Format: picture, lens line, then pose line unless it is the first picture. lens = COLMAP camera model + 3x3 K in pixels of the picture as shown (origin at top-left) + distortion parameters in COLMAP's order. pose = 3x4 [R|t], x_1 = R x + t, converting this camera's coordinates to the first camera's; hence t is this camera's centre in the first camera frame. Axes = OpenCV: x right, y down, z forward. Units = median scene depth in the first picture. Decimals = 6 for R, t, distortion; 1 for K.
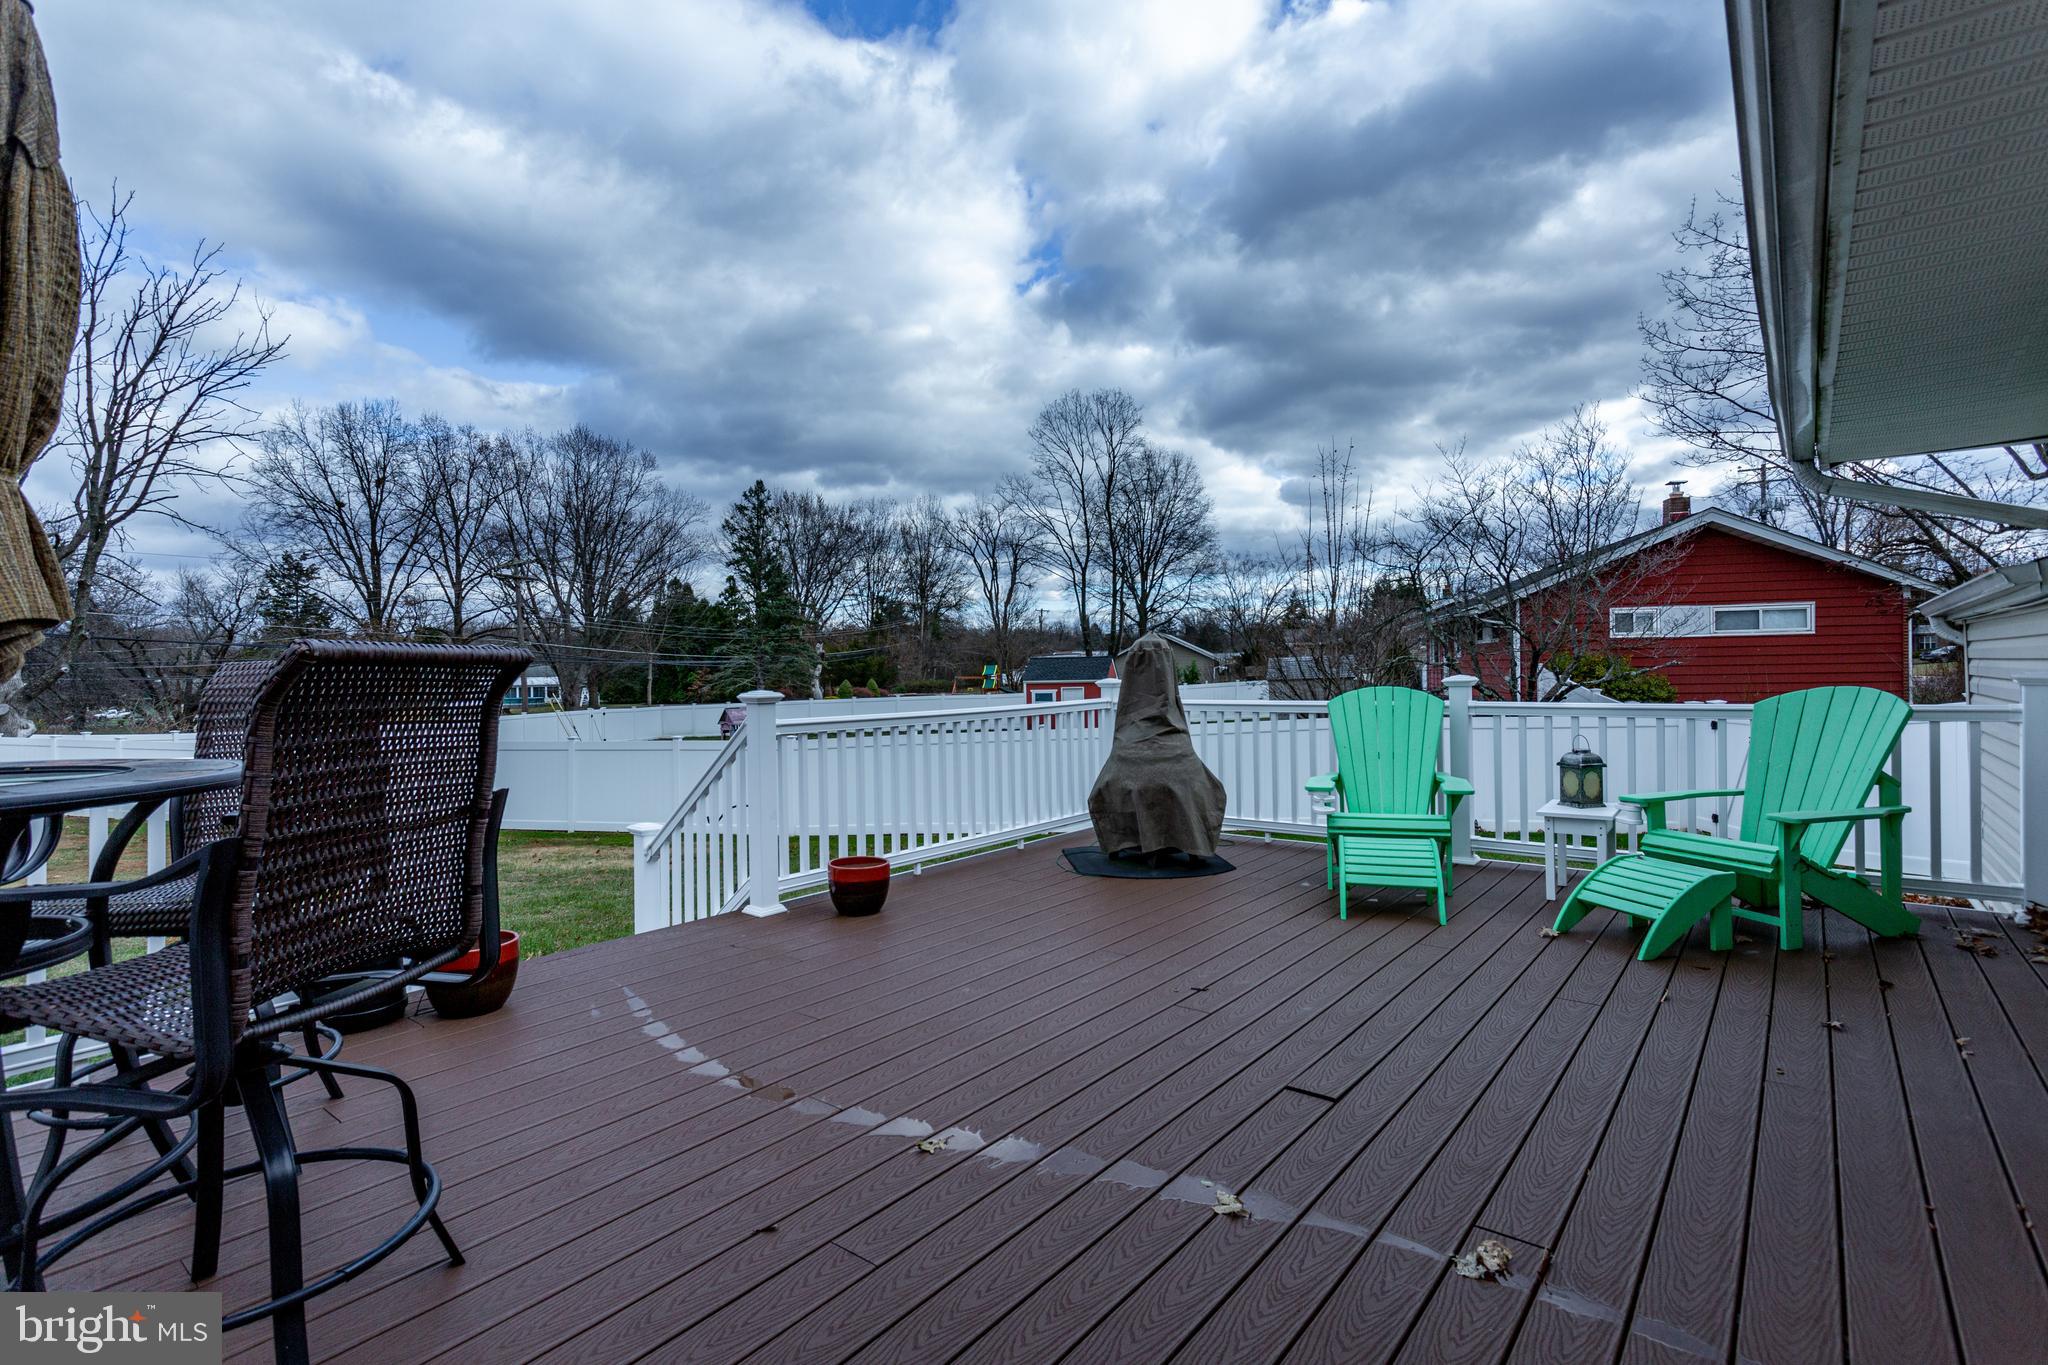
lens RADIAL K [[1001.3, 0, 1027.3], [0, 1001.3, 673.8], [0, 0, 1]] dist [0.009565, 0.001585]
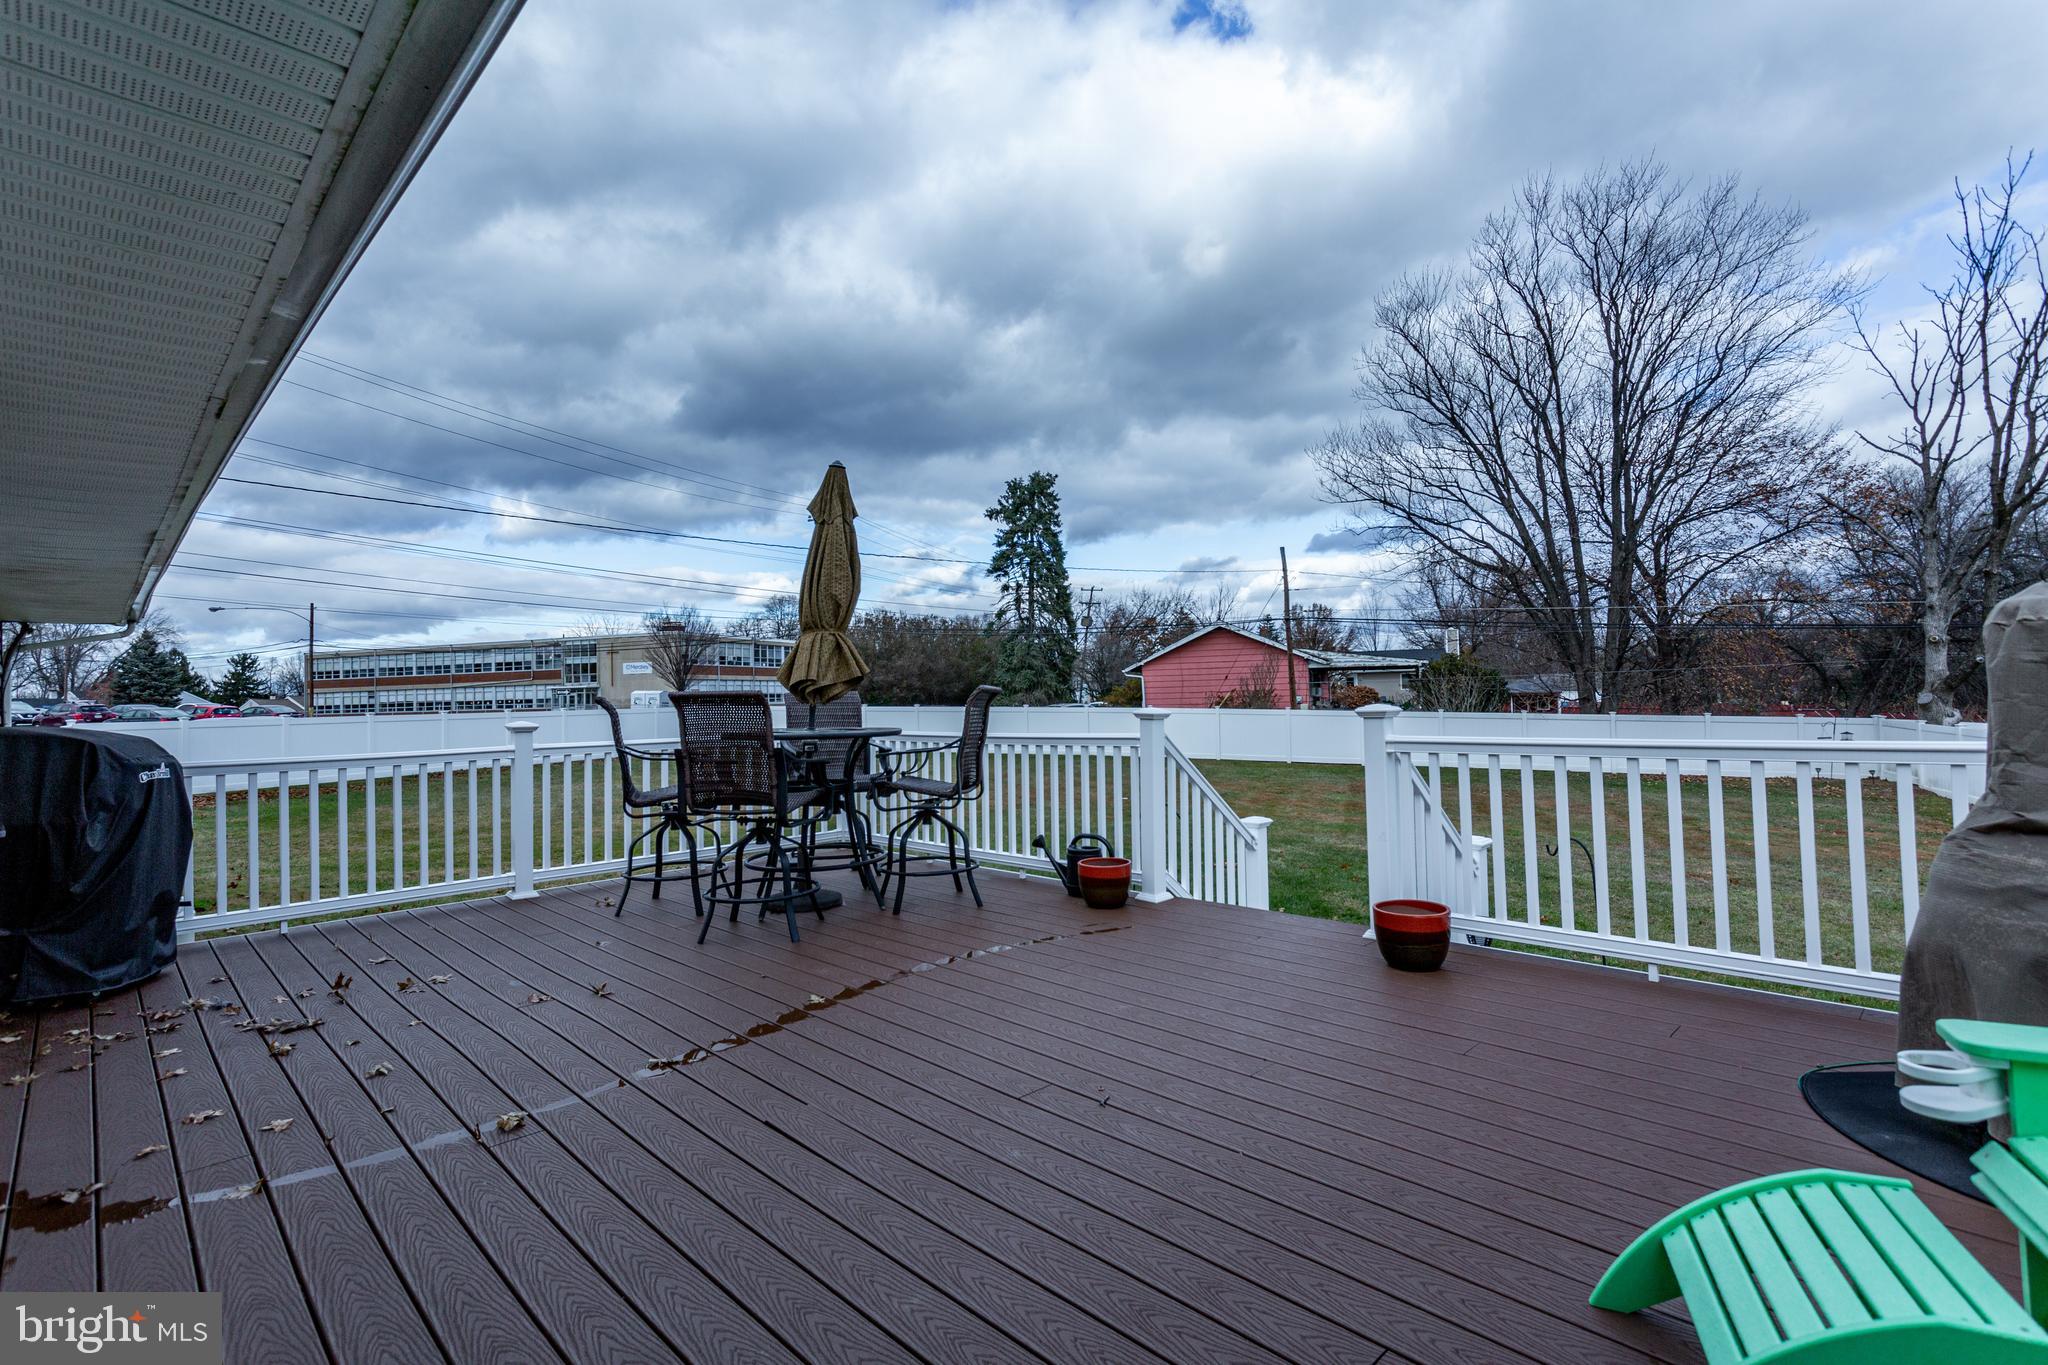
lens RADIAL K [[1001.3, 0, 1027.3], [0, 1001.3, 673.8], [0, 0, 1]] dist [0.009565, 0.001585]
pose [[-0.158641, -0.005942, -0.987318, 1.017261], [0.023995, 0.999663, -0.009871, -0.014346], [0.987045, -0.025257, -0.158445, 1.139469]]
